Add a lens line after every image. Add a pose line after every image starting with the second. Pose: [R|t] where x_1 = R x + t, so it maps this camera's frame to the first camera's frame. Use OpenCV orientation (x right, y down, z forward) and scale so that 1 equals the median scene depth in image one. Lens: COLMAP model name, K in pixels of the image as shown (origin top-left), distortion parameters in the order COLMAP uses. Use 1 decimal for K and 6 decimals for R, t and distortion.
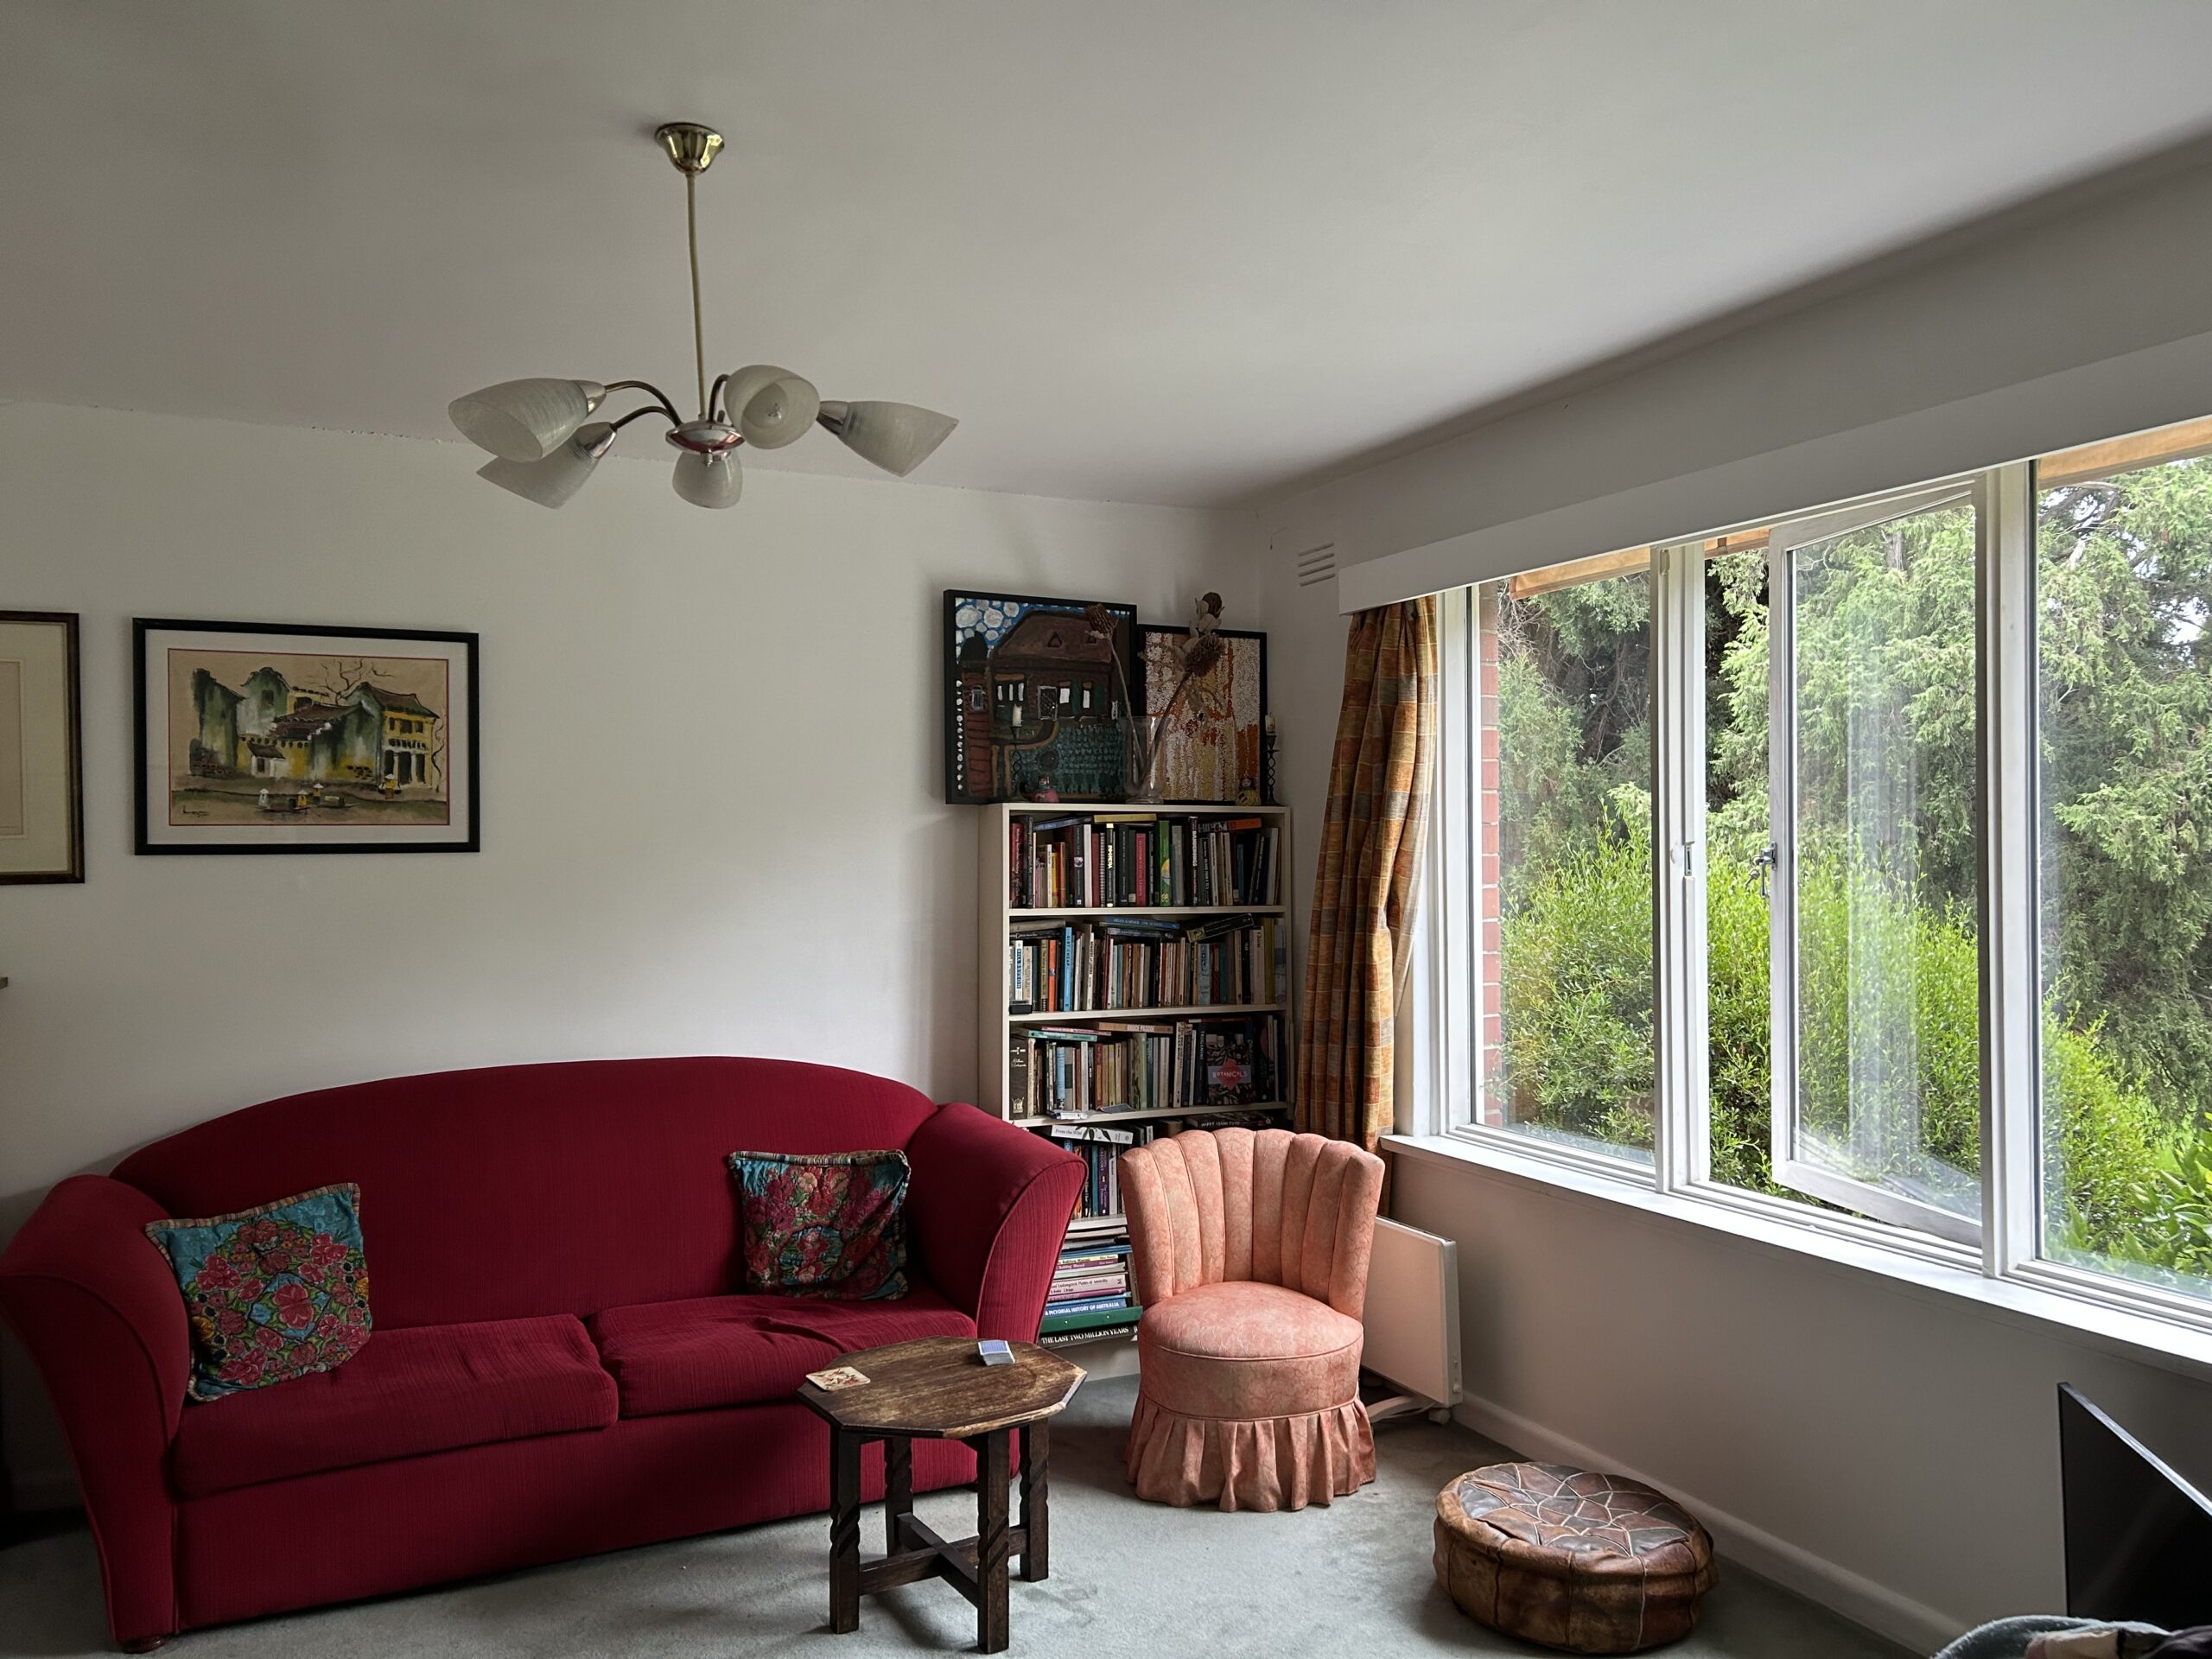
lens RADIAL K [[1640.6, 0, 1122.7], [0, 1640.6, 836.1], [0, 0, 1]] dist [0.099127, -0.129212]
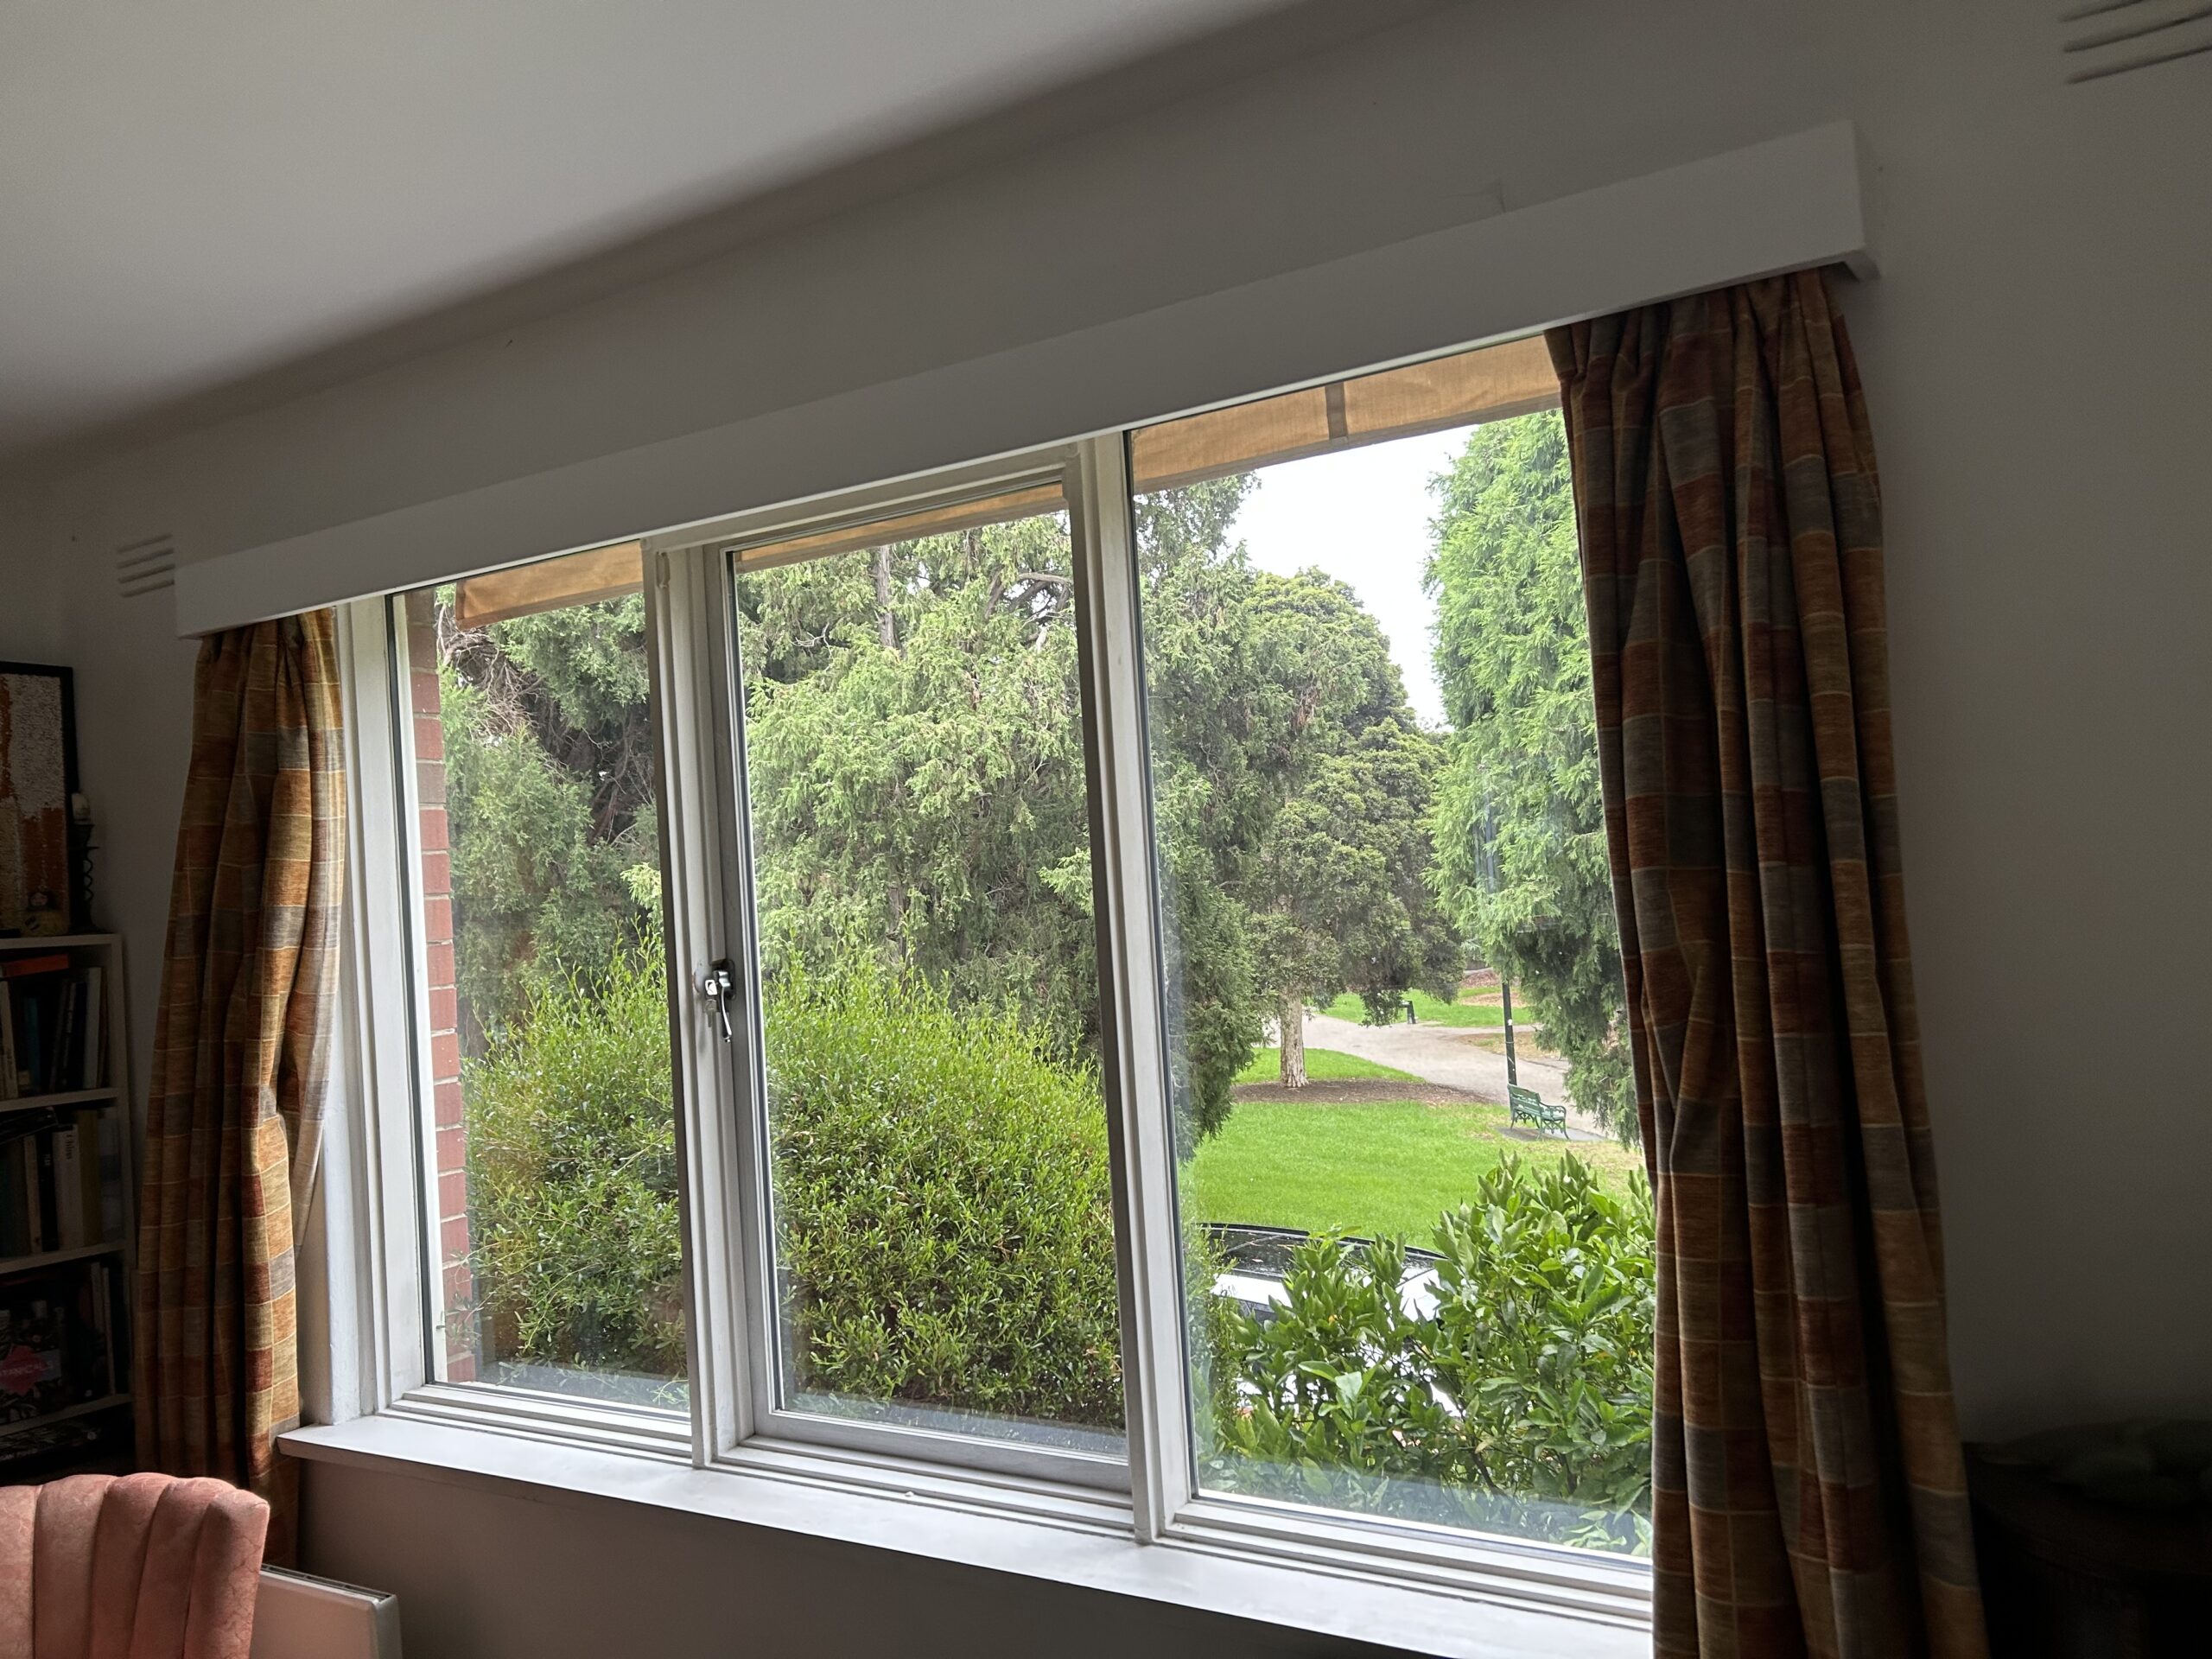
lens RADIAL K [[1640.6, 0, 1122.7], [0, 1640.6, 836.1], [0, 0, 1]] dist [0.099127, -0.129212]
pose [[0.837808, -0.031657, 0.545046, 0.082296], [0.057307, 0.997902, -0.030130, -0.015110], [-0.542949, 0.056478, 0.837865, 0.250203]]
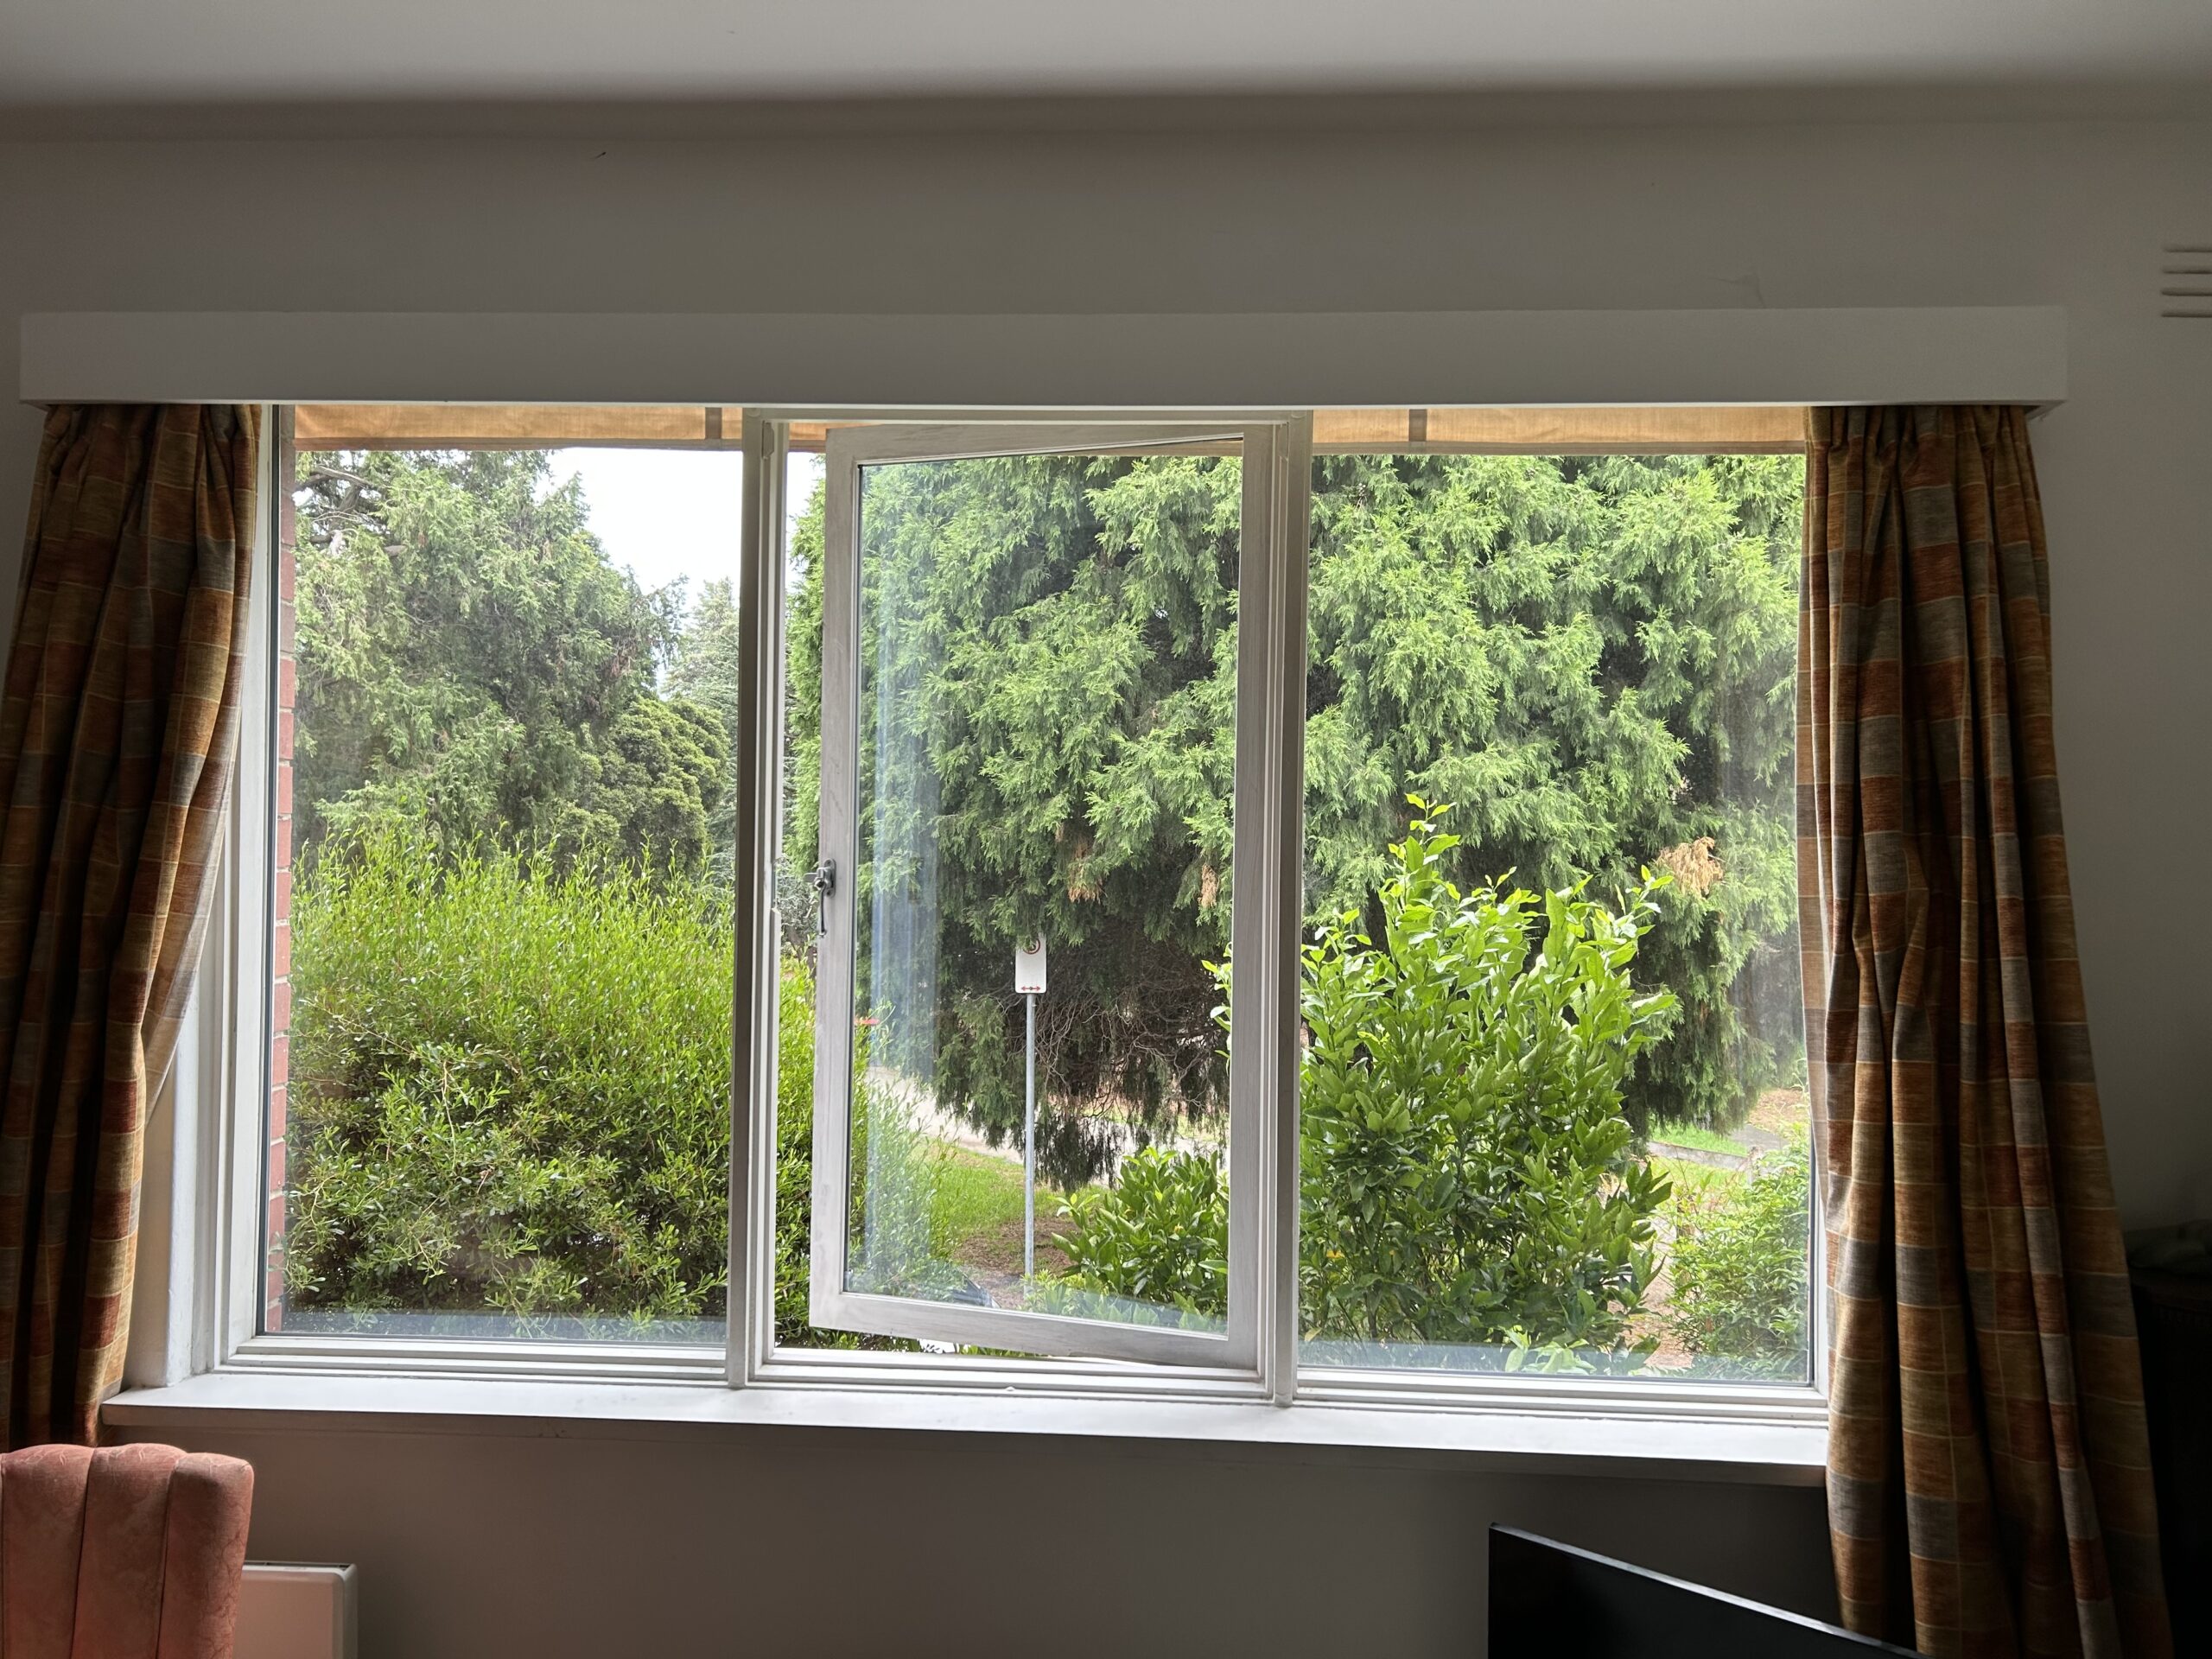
lens RADIAL K [[1640.6, 0, 1122.7], [0, 1640.6, 836.1], [0, 0, 1]] dist [0.099127, -0.129212]
pose [[0.492254, 0.018118, 0.870263, -0.150220], [-0.021559, 0.999730, -0.008618, -0.002312], [-0.870185, -0.014520, 0.492512, 0.447901]]
